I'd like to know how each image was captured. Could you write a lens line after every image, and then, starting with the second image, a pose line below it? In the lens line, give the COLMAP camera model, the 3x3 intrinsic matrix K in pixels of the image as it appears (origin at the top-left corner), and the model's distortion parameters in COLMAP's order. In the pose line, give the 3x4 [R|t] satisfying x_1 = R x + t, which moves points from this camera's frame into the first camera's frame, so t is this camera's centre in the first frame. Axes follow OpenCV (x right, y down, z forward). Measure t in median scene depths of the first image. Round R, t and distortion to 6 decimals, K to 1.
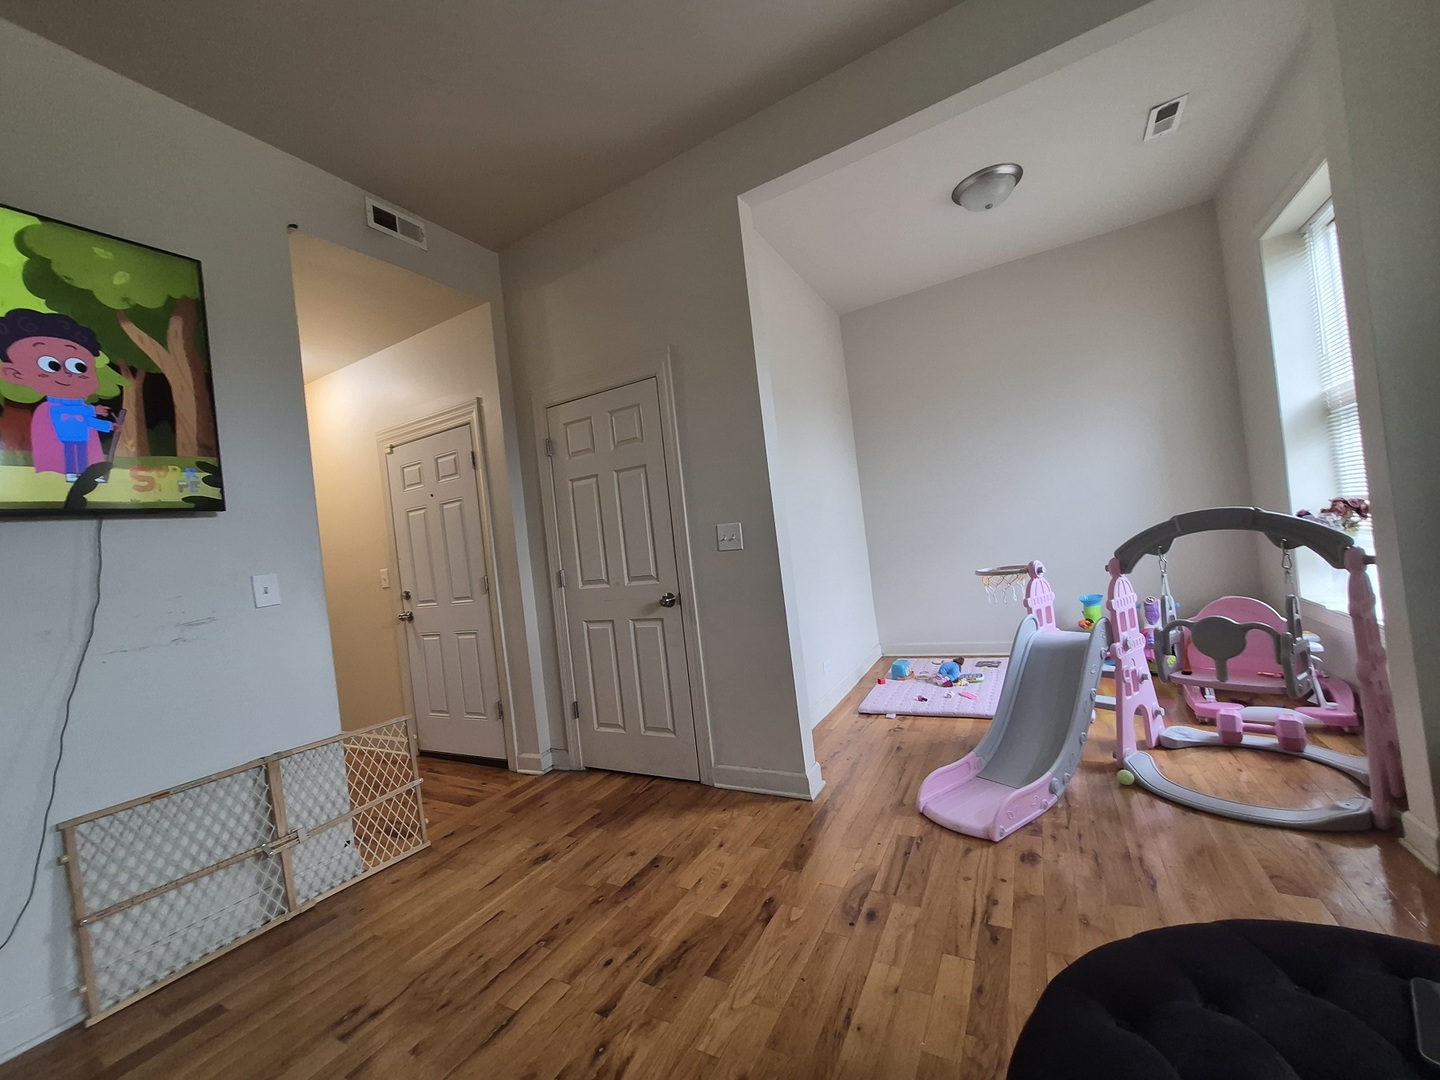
lens RADIAL K [[573.0, 0, 720.0], [0, 573.0, 540.0], [0, 0, 1]] dist [0.000103, 0.000013]
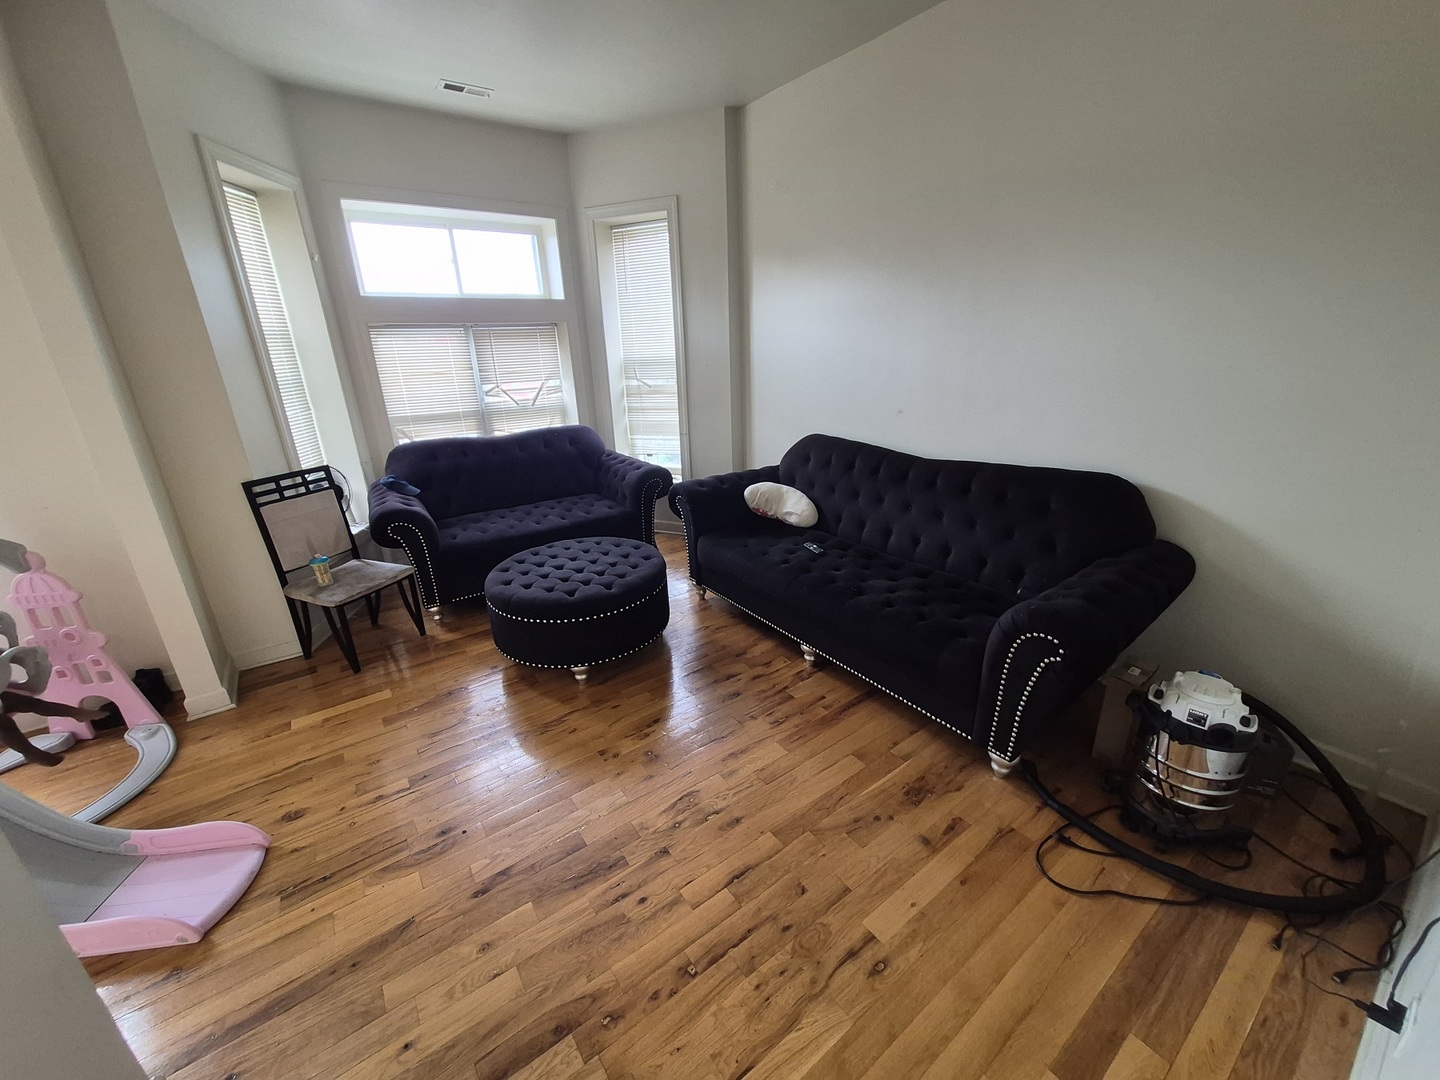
lens RADIAL K [[576.6, 0, 720.0], [0, 576.6, 540.0], [0, 0, 1]] dist [-0.000659, -0.000072]
pose [[-0.899625, -0.005445, 0.436630, -0.834709], [0.130692, 0.950728, 0.281132, -0.192365], [-0.416647, 0.309978, -0.854587, 1.746687]]
